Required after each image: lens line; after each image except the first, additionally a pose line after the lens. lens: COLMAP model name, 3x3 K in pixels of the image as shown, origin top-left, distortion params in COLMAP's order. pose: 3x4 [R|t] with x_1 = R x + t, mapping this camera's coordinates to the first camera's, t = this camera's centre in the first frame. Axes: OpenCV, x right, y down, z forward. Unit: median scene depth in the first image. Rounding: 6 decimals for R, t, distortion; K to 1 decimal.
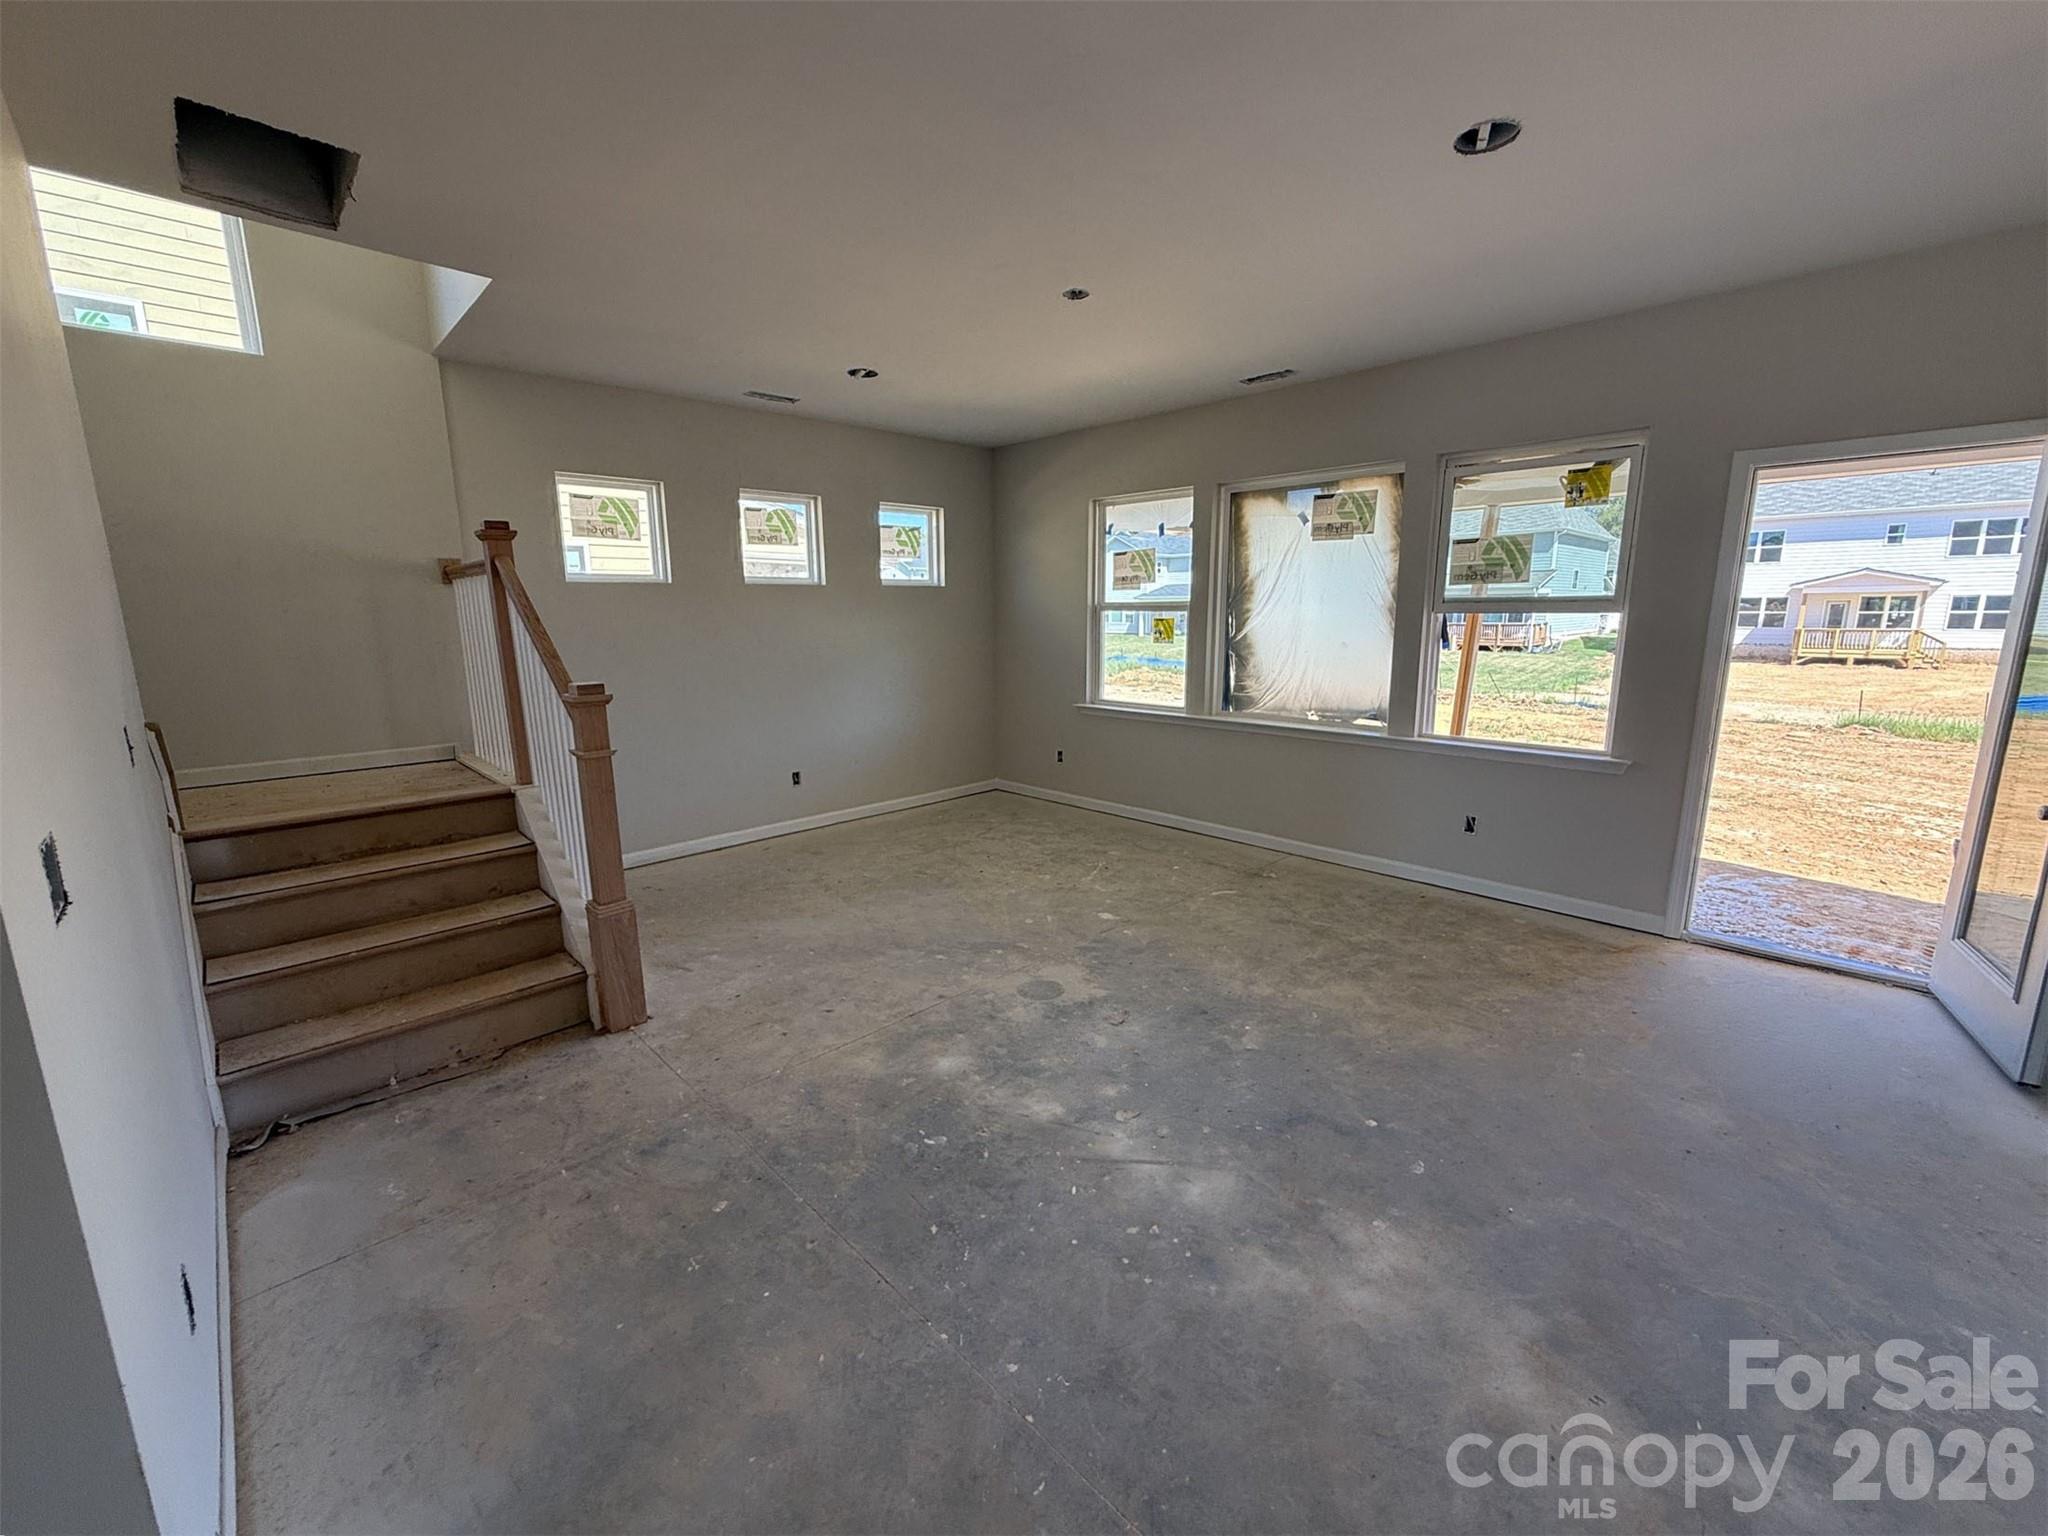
lens RADIAL K [[827.2, 0, 1024.0], [0, 827.2, 768.0], [0, 0, 1]] dist [-0.000389, 0.000271]
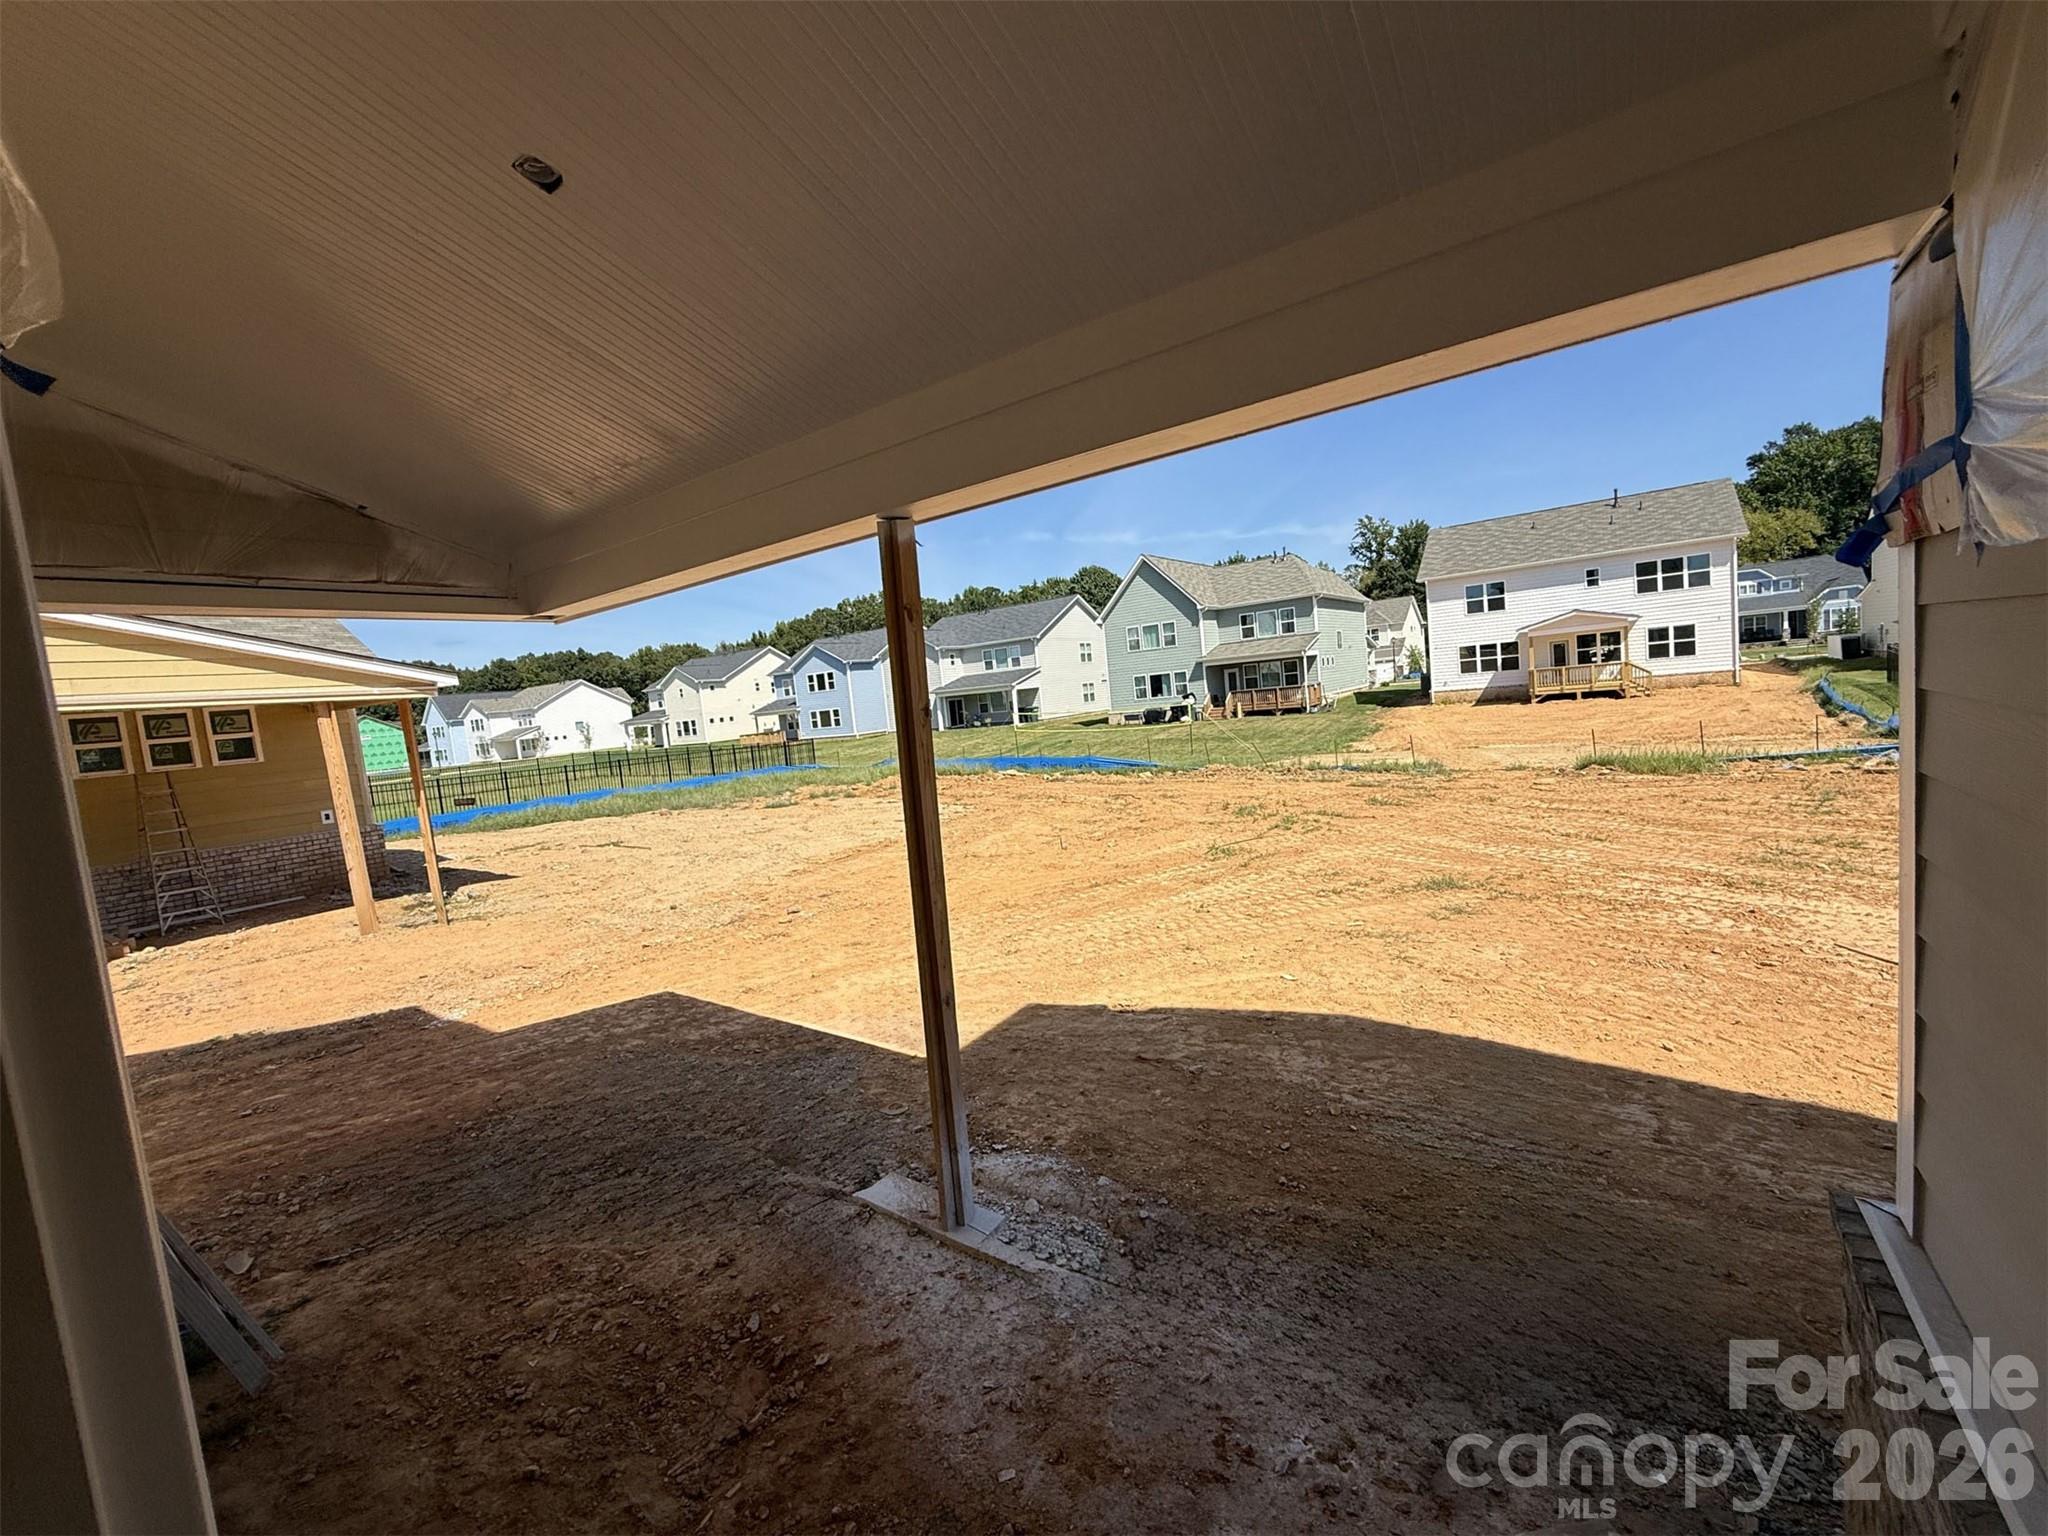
lens RADIAL K [[827.2, 0, 1024.0], [0, 827.2, 768.0], [0, 0, 1]] dist [-0.000389, 0.000271]
pose [[0.977726, -0.103336, 0.182684, 0.105439], [0.122850, 0.987483, -0.098923, -0.020875], [-0.170175, 0.119163, 0.978182, 0.099583]]
